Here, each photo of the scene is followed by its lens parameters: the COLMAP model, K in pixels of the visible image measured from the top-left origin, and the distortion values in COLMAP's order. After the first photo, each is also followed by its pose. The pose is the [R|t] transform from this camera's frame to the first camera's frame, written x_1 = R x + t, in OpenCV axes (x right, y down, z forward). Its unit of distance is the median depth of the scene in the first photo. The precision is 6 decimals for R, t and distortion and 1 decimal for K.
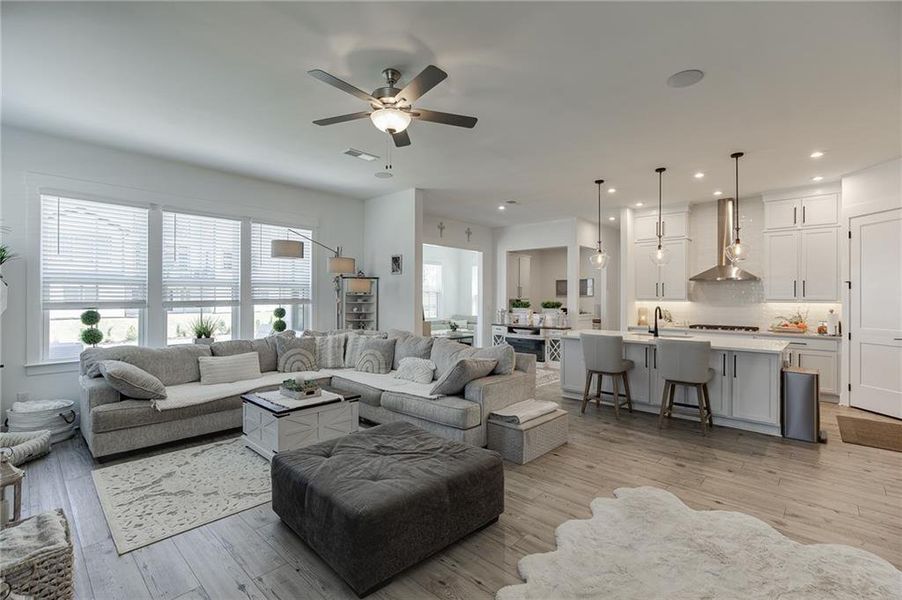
lens RADIAL K [[407.3, 0, 453.7], [0, 407.3, 296.3], [0, 0, 1]] dist [-0.011247, 0.001235]
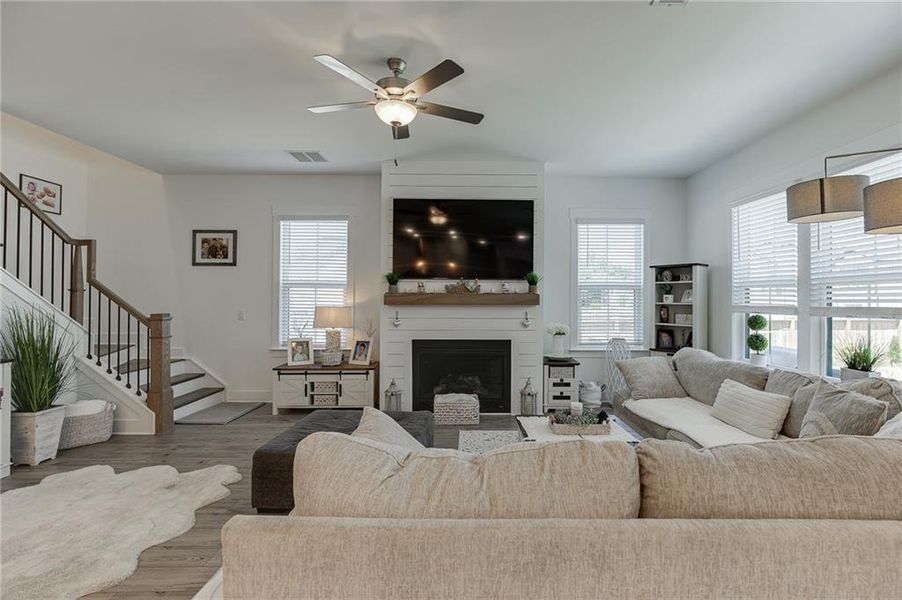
lens RADIAL K [[407.3, 0, 470.3], [0, 407.3, 295.0], [0, 0, 1]] dist [-0.011247, 0.001235]
pose [[-0.727595, -0.012128, -0.685900, 0.207513], [-0.005516, 0.999915, -0.011830, 0.002606], [0.685985, -0.004824, -0.727600, 1.030231]]
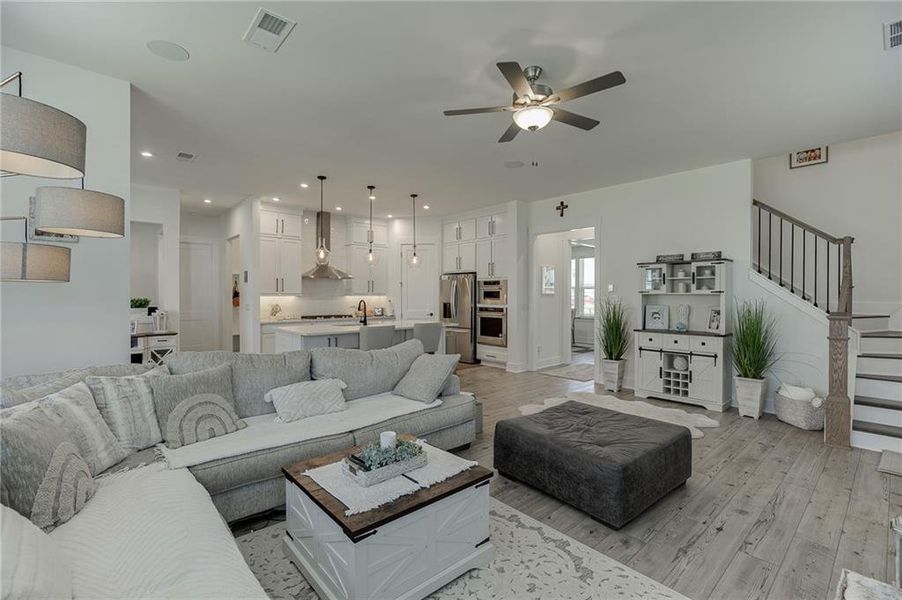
lens RADIAL K [[407.3, 0, 455.3], [0, 407.3, 297.5], [0, 0, 1]] dist [-0.011247, 0.001235]
pose [[0.093757, -0.013126, 0.995509, -0.674286], [-0.003104, 0.999904, 0.013476, 0.000360], [-0.995590, -0.004354, 0.093707, 0.627951]]
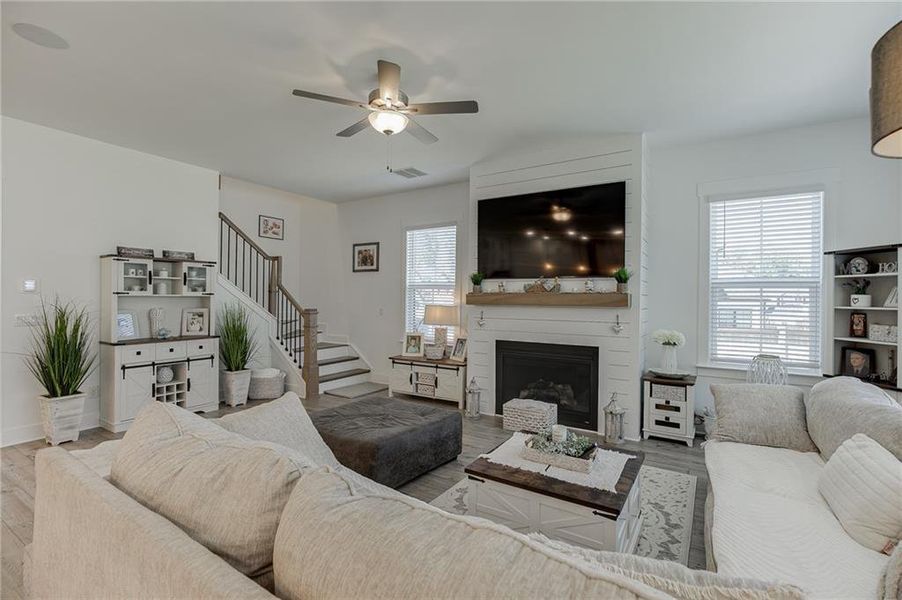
lens RADIAL K [[407.3, 0, 456.3], [0, 407.3, 296.8], [0, 0, 1]] dist [-0.011247, 0.001235]
pose [[-0.983206, -0.013099, -0.182028, -0.079962], [-0.012236, 0.999908, -0.005863, 0.002955], [0.182088, -0.003537, -0.983276, 1.155407]]
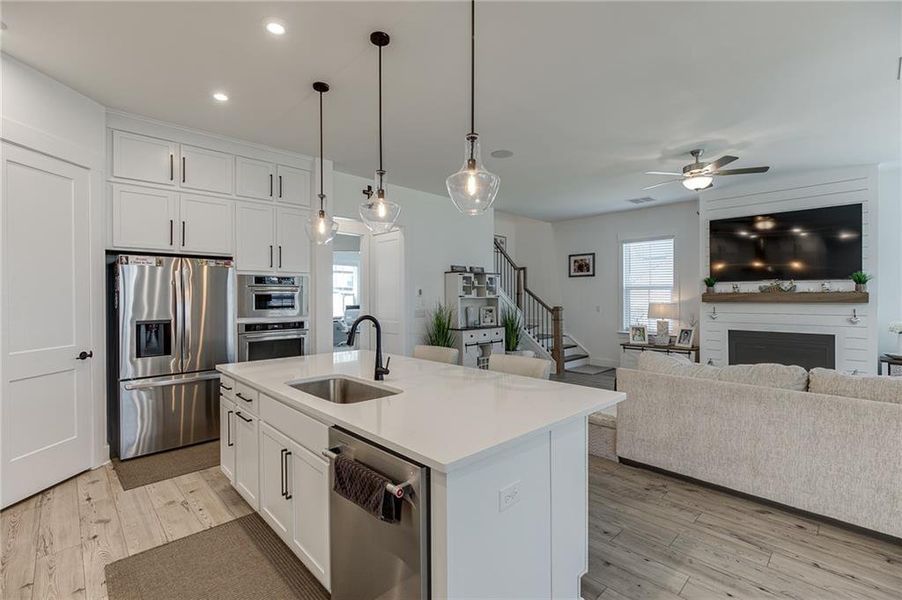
lens RADIAL K [[407.3, 0, 454.8], [0, 407.3, 296.0], [0, 0, 1]] dist [-0.011247, 0.001235]
pose [[-0.998232, -0.001601, 0.059413, 0.382052], [-0.001853, 0.999990, -0.004181, 0.002955], [-0.059405, -0.004284, -0.998225, 1.474609]]
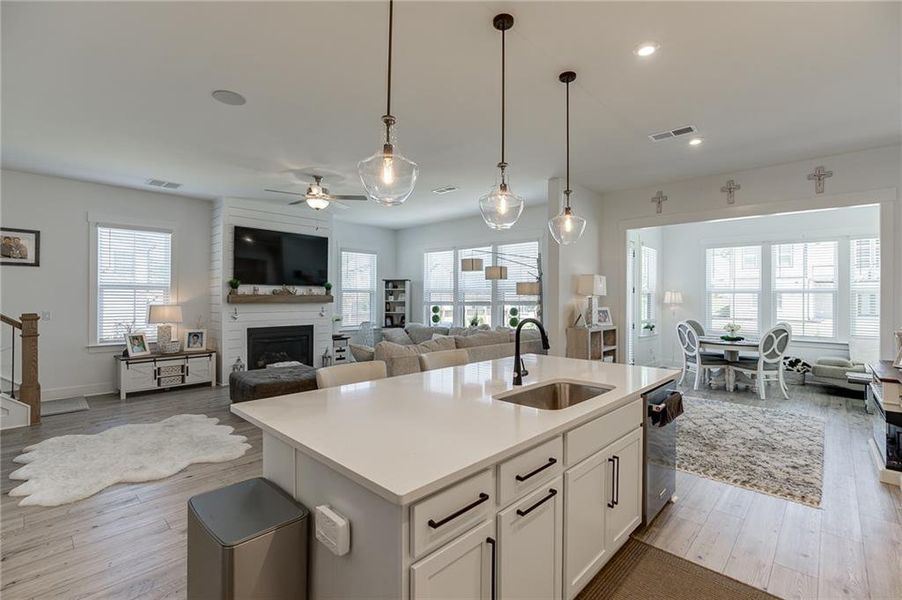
lens RADIAL K [[407.3, 0, 455.2], [0, 407.3, 296.1], [0, 0, 1]] dist [-0.011247, 0.001235]
pose [[-0.013792, -0.008772, -0.999866, 0.958303], [-0.000331, 0.999962, -0.008768, 0.003170], [0.999905, 0.000210, -0.013795, 0.942901]]
